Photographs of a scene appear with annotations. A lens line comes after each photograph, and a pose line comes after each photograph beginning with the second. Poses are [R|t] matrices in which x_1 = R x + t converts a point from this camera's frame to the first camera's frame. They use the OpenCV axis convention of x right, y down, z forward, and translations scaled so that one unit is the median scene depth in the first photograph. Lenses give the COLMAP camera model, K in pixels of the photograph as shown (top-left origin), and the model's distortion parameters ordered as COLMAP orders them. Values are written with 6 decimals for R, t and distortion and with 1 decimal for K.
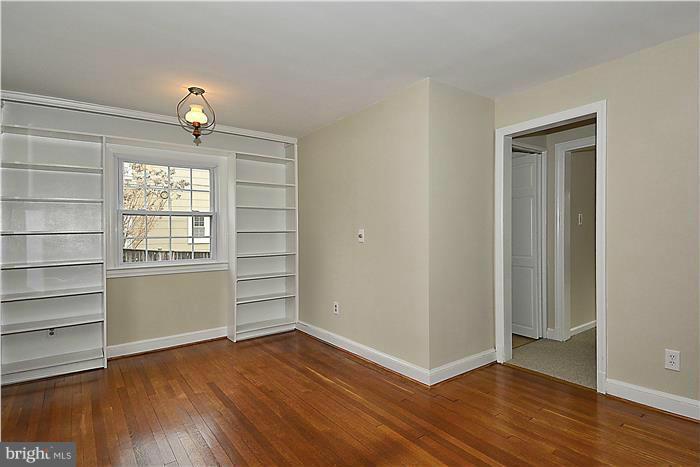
lens RADIAL K [[366.7, 0, 363.5], [0, 366.7, 231.8], [0, 0, 1]] dist [0.019542, 0.000047]
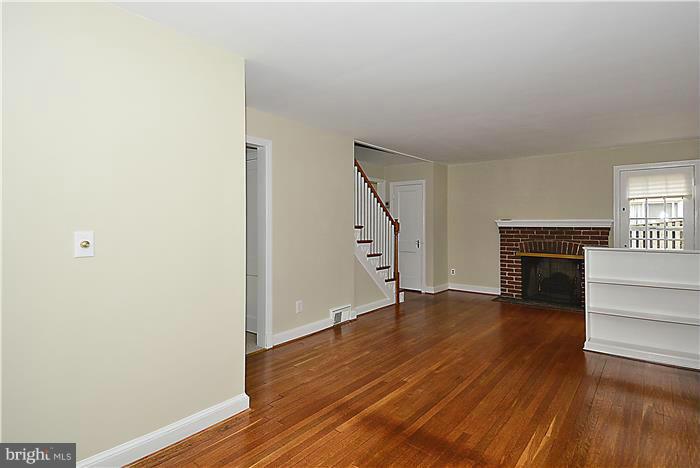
lens RADIAL K [[372.4, 0, 362.2], [0, 372.4, 218.4], [0, 0, 1]] dist [0.040941, -0.000433]
pose [[-0.256473, 0.027400, 0.966163, -0.654622], [0.003110, 0.999616, -0.027523, -0.010922], [-0.966546, -0.004054, -0.256460, 0.811274]]
